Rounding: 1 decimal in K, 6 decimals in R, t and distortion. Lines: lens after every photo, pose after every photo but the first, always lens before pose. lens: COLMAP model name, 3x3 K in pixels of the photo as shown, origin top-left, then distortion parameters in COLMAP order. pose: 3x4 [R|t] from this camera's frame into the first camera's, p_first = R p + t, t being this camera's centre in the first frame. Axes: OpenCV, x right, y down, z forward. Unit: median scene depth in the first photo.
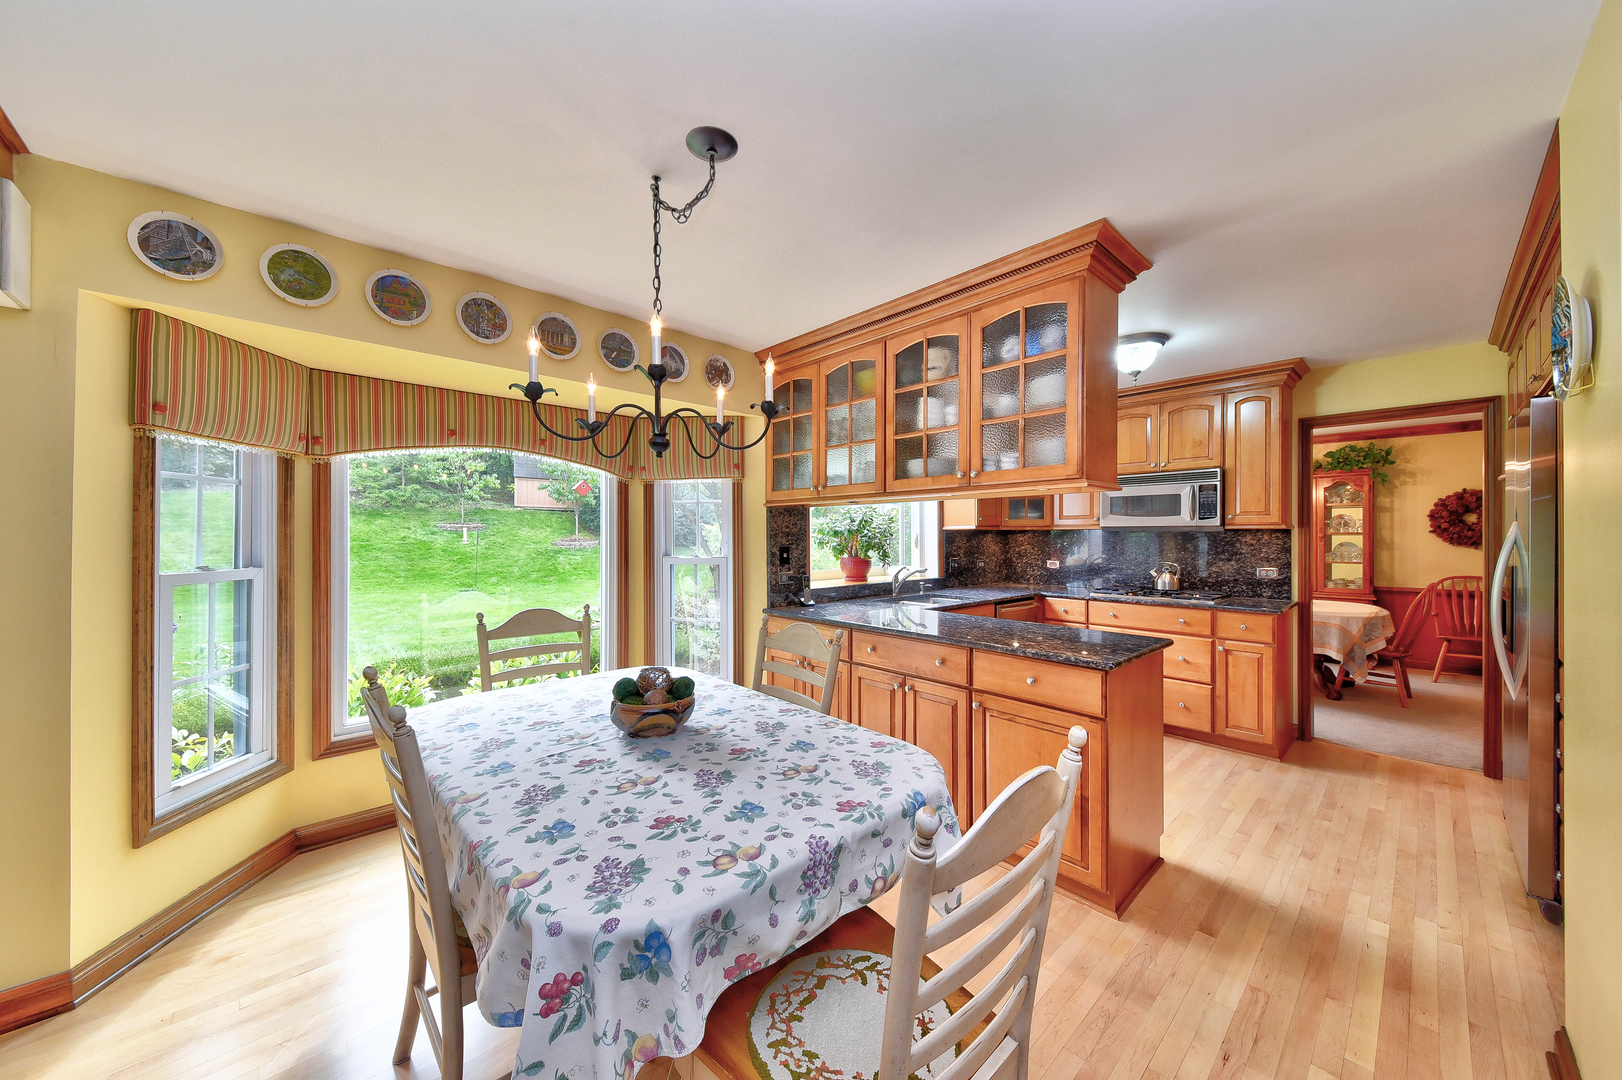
lens RADIAL K [[565.6, 0, 809.8], [0, 565.6, 532.8], [0, 0, 1]] dist [0.000034, -0.005859]
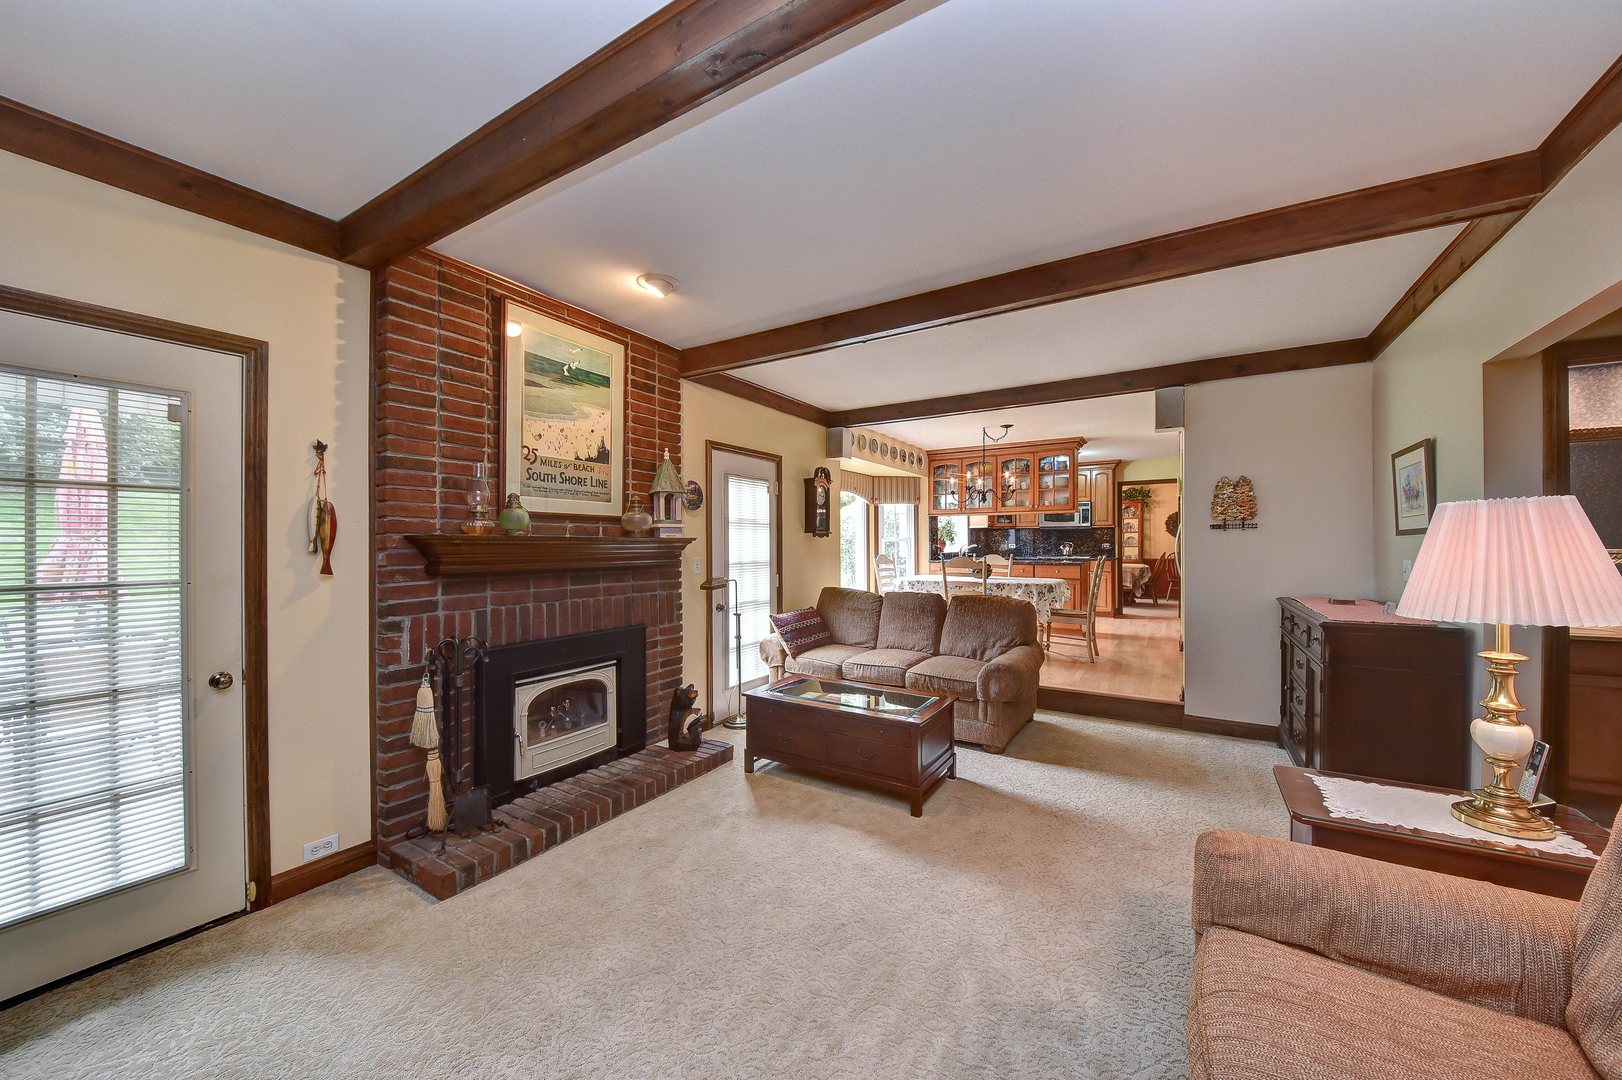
lens RADIAL K [[589.2, 0, 811.0], [0, 589.2, 540.0], [0, 0, 1]] dist [0.000209, -0.000173]
pose [[0.961960, -0.001017, 0.273187, -0.996114], [0.001245, 0.999999, -0.000662, 0.042830], [-0.273186, 0.000978, 0.961961, -0.980820]]
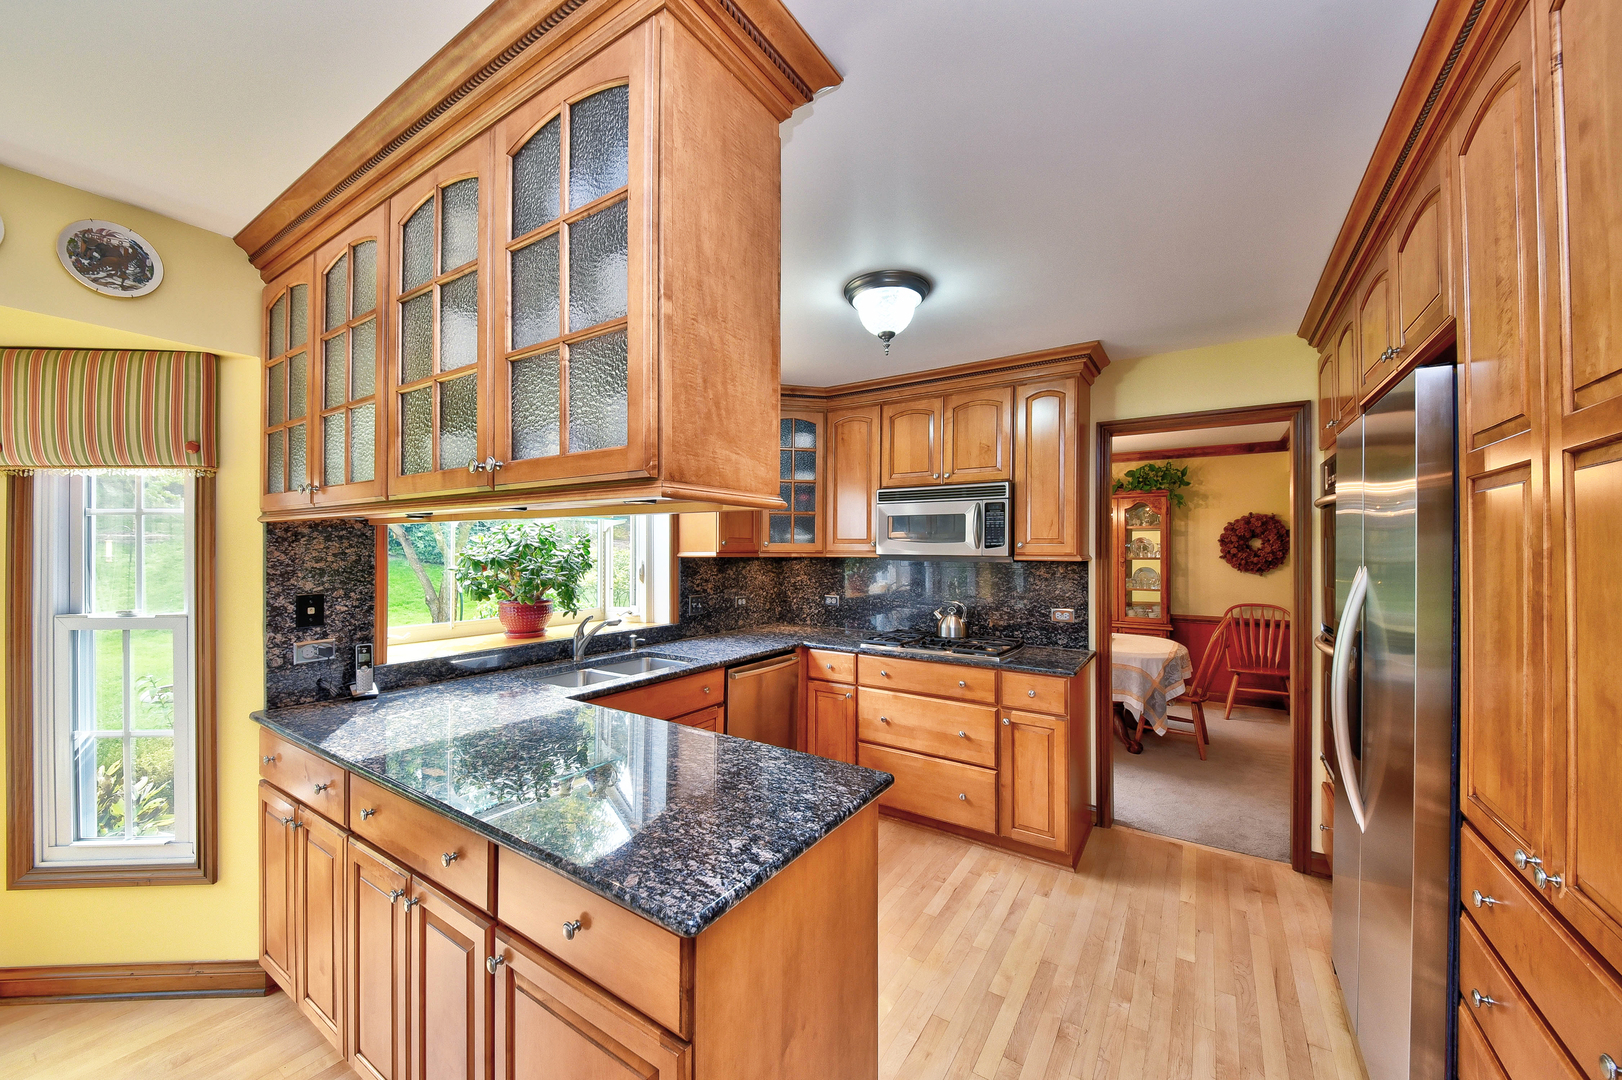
lens RADIAL K [[589.2, 0, 811.0], [0, 589.2, 540.0], [0, 0, 1]] dist [0.000209, -0.000173]
pose [[0.969774, 0.007766, 0.243882, 0.249749], [-0.005321, 0.999929, -0.010681, -0.022872], [-0.243947, 0.009060, 0.969746, 0.265690]]
